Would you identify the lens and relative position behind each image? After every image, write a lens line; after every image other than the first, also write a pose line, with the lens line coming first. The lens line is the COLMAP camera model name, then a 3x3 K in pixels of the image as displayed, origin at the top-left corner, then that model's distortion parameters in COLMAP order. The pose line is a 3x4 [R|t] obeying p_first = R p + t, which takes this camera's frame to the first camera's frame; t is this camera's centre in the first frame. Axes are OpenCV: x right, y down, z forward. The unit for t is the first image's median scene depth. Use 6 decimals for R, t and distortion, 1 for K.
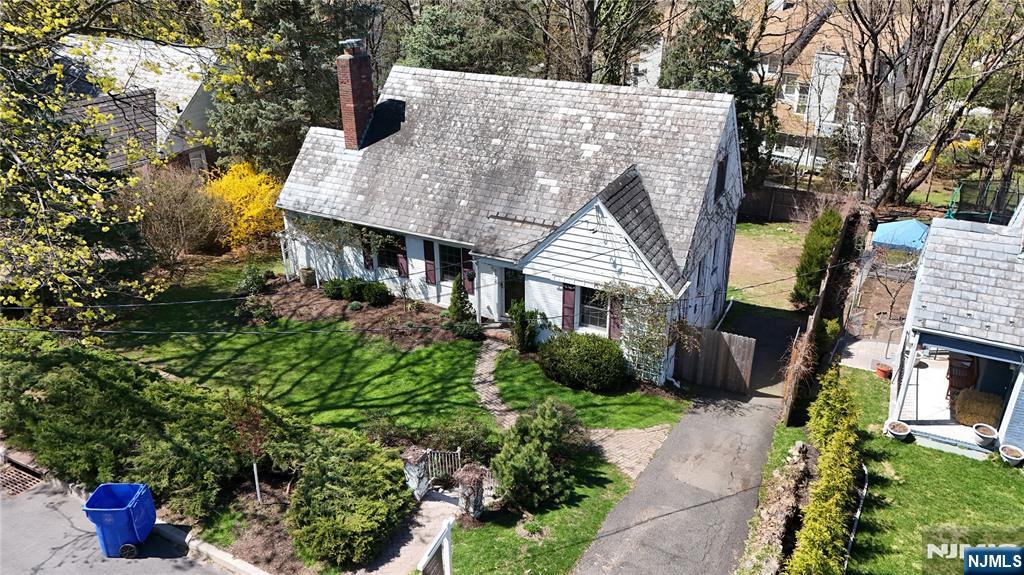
lens RADIAL K [[773.1, 0, 506.5], [0, 773.1, 283.4], [0, 0, 1]] dist [0.043400, -0.034814]
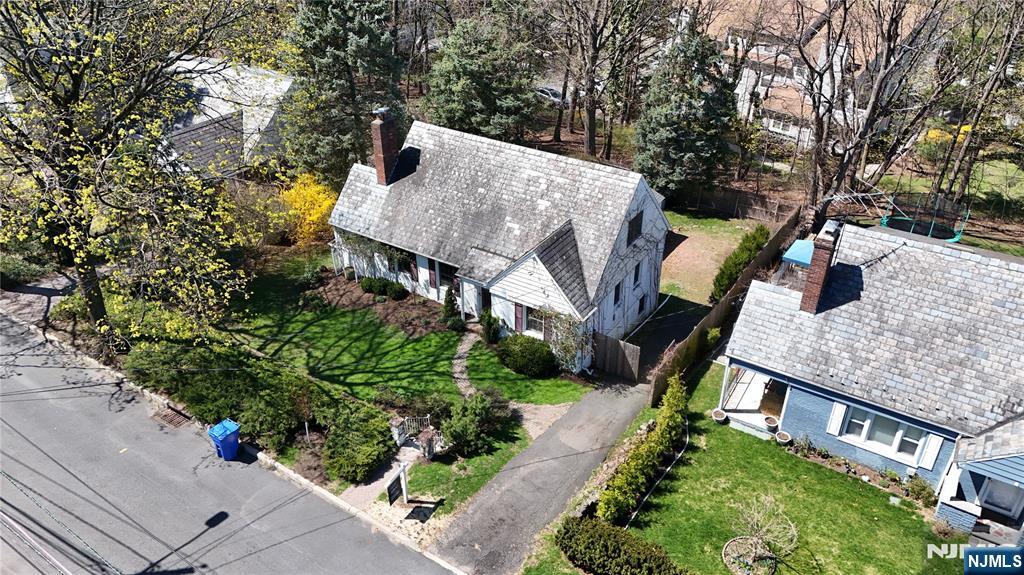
lens RADIAL K [[773.1, 0, 506.5], [0, 773.1, 283.4], [0, 0, 1]] dist [0.043400, -0.034814]
pose [[0.995681, 0.049722, -0.078409, 0.159834], [-0.040299, 0.992257, 0.117484, -0.193237], [0.083643, -0.113817, 0.989975, -0.428373]]
